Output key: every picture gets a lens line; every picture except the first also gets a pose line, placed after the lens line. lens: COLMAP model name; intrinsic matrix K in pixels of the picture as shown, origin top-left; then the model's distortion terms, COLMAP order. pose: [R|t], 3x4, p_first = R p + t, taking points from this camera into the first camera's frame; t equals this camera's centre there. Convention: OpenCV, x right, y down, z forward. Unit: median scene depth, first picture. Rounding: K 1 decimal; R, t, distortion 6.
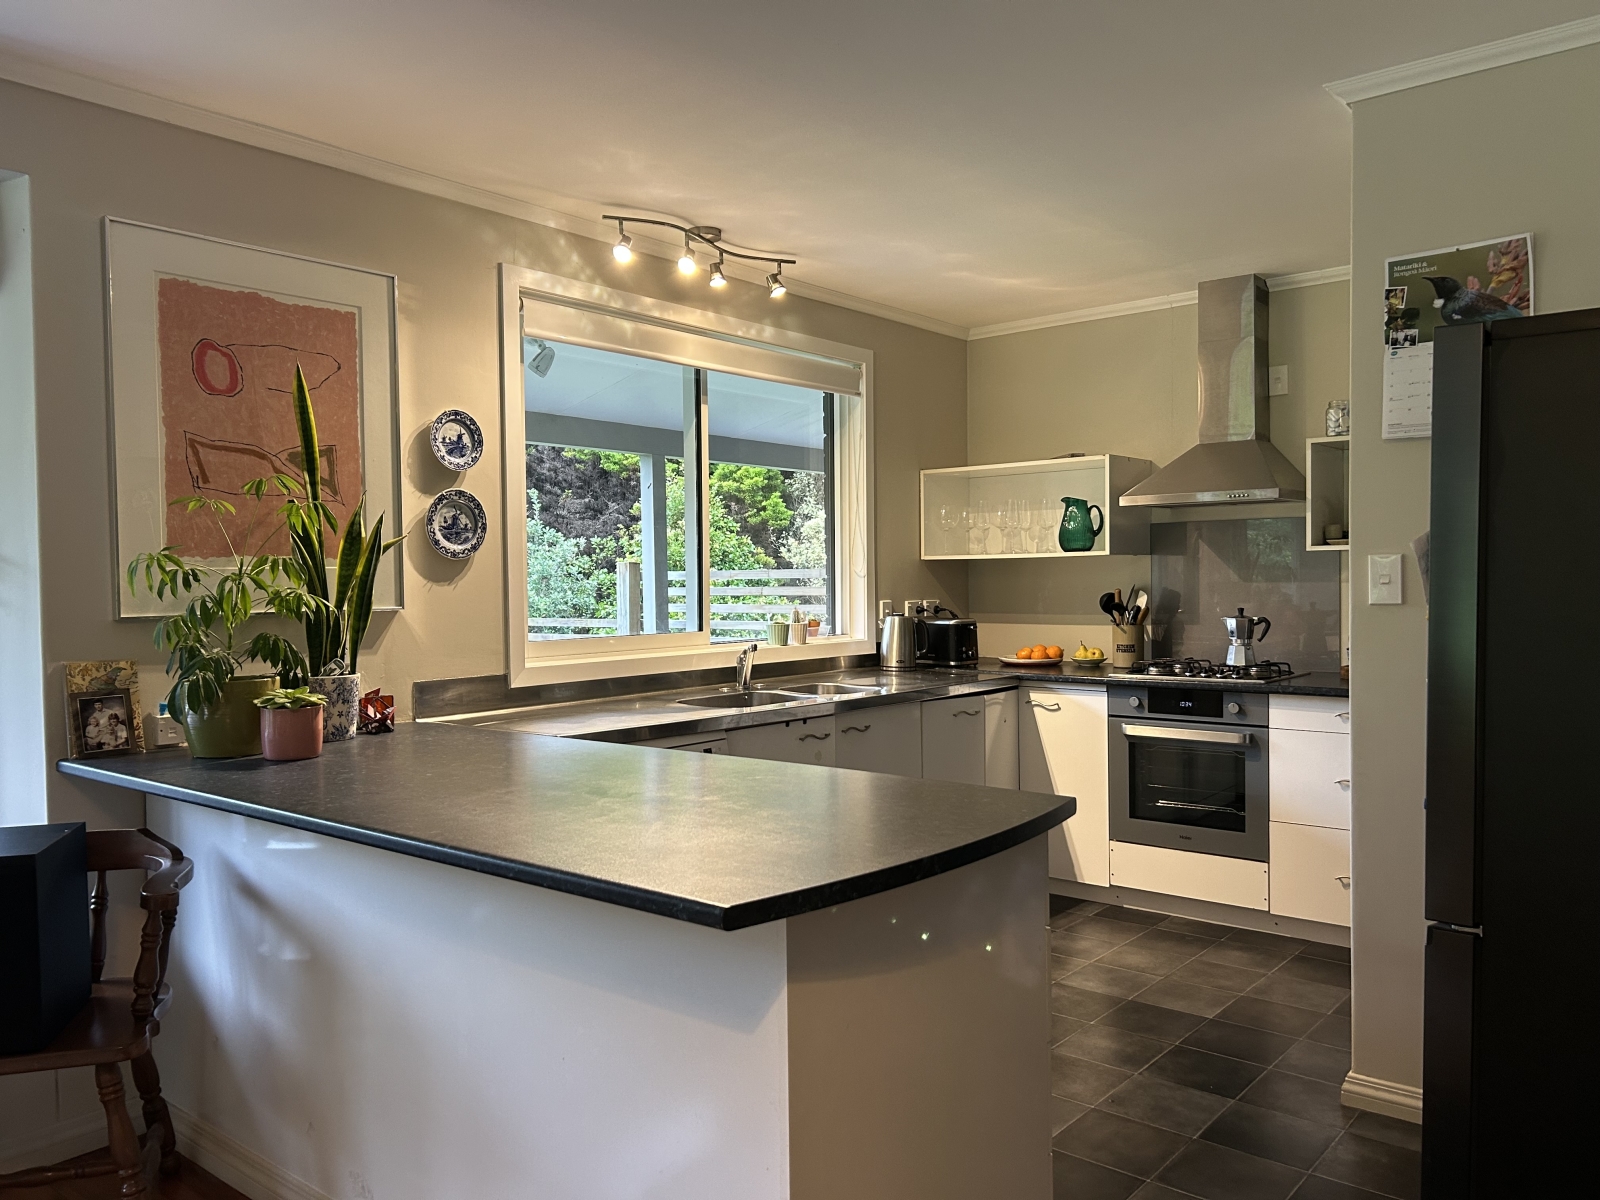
lens RADIAL K [[1175.6, 0, 804.0], [0, 1175.6, 595.4], [0, 0, 1]] dist [0.044390, -0.048371]
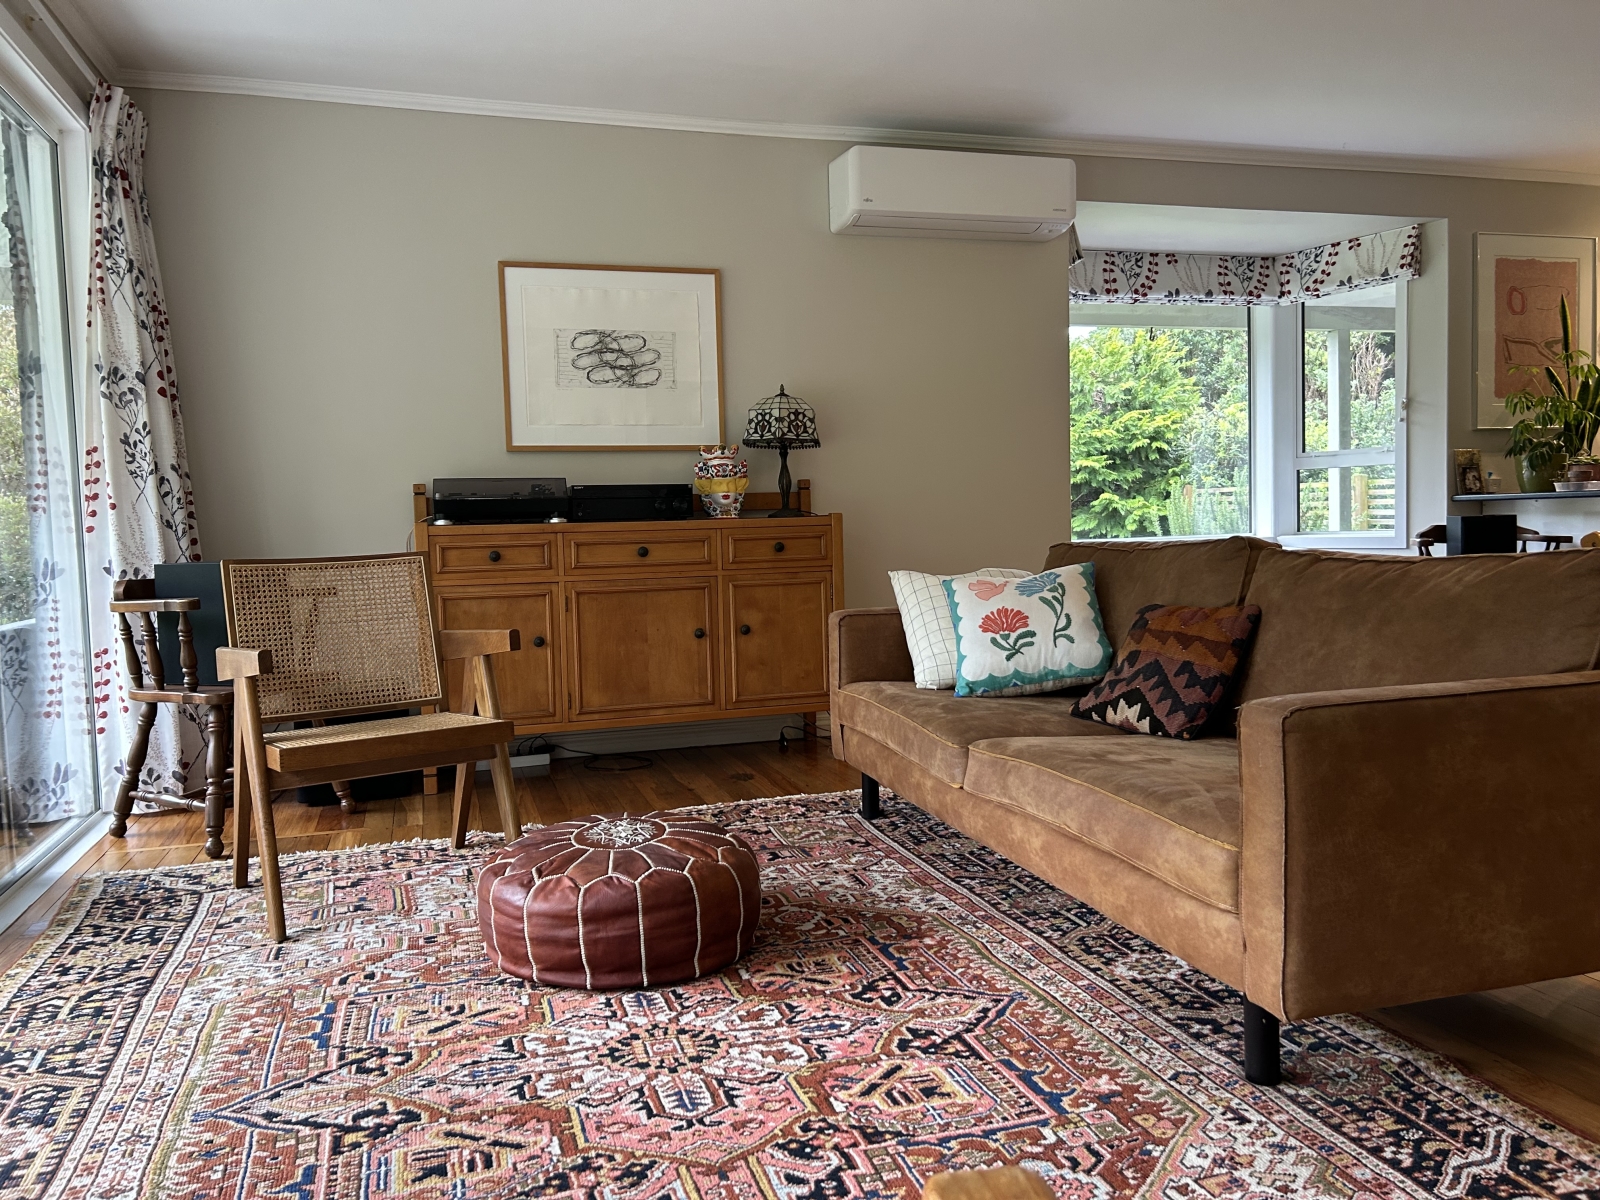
lens RADIAL K [[1175.6, 0, 796.6], [0, 1175.6, 606.3], [0, 0, 1]] dist [0.044390, -0.048371]
pose [[0.842669, 0.023396, -0.537924, -0.287453], [0.012176, 0.997972, 0.062478, 0.115889], [0.538295, -0.059198, 0.840675, -0.873977]]
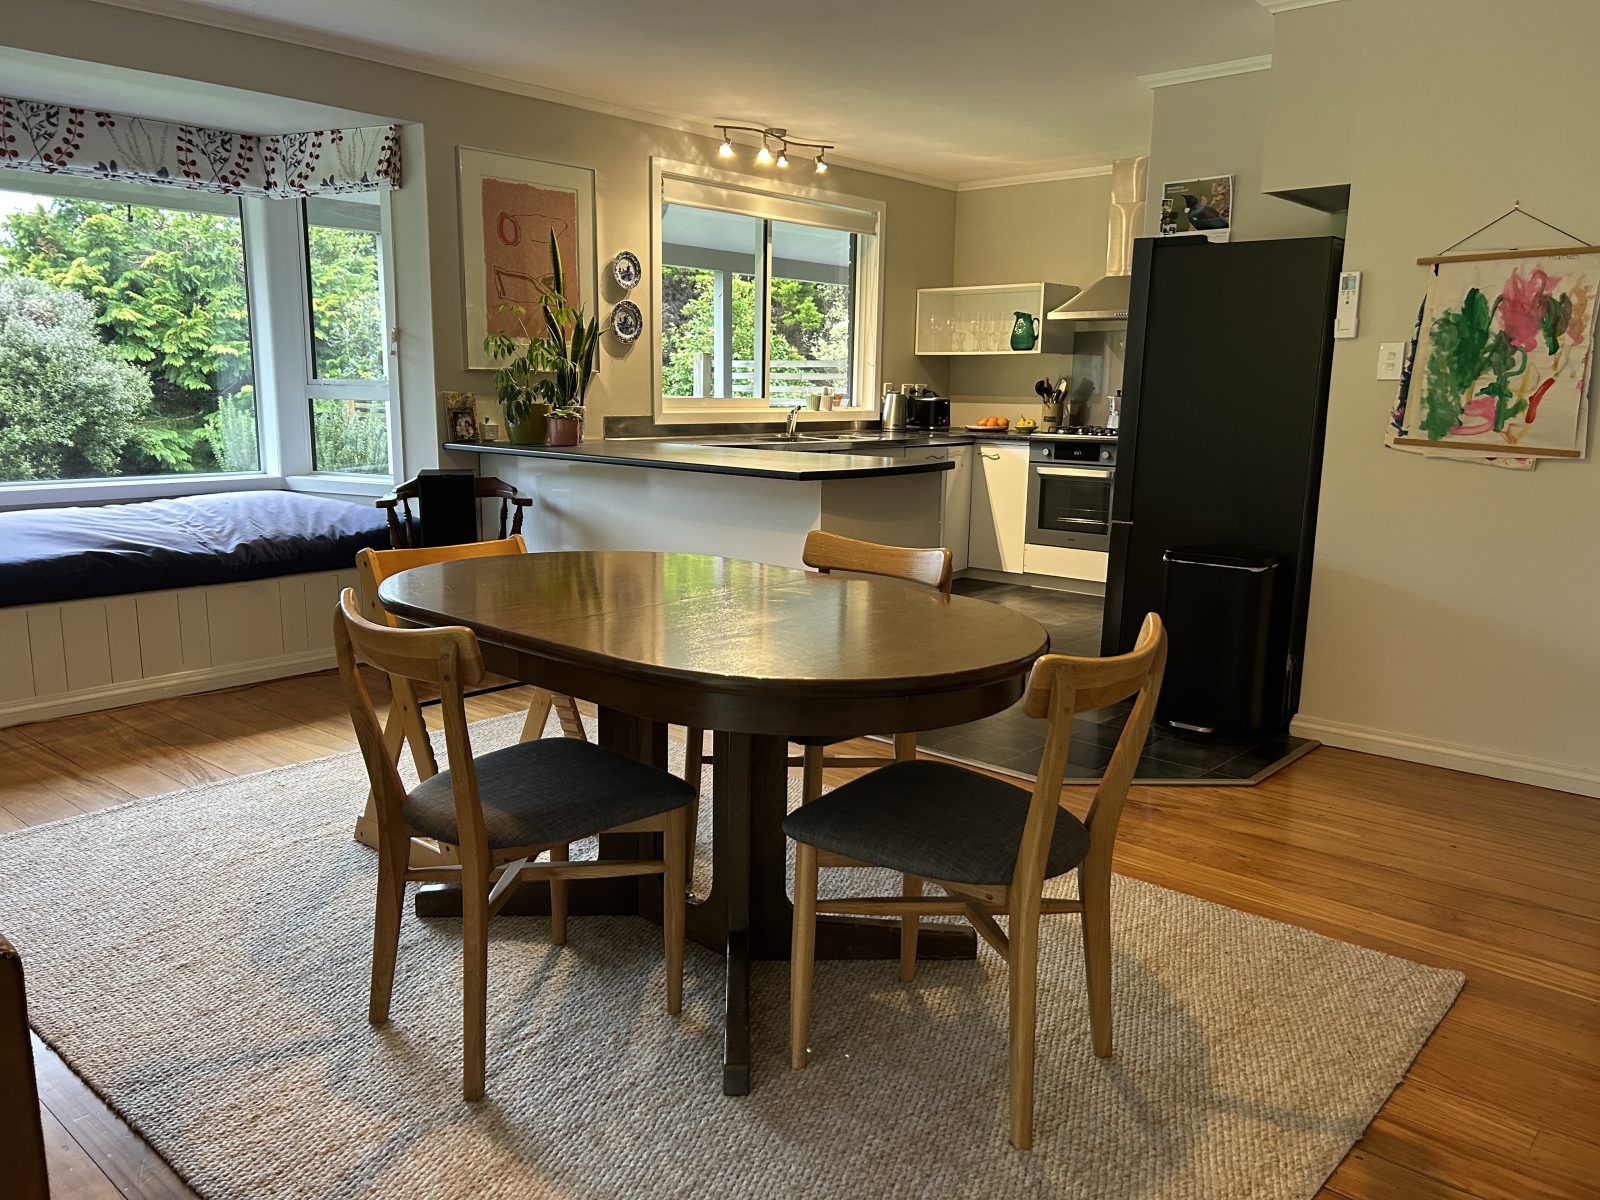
lens RADIAL K [[1175.6, 0, 786.9], [0, 1175.6, 608.6], [0, 0, 1]] dist [0.044390, -0.048371]
pose [[0.999018, 0.032041, -0.030615, -0.001468], [-0.026213, 0.984264, 0.174748, 0.032690], [0.035732, -0.173774, 0.984137, -0.560744]]
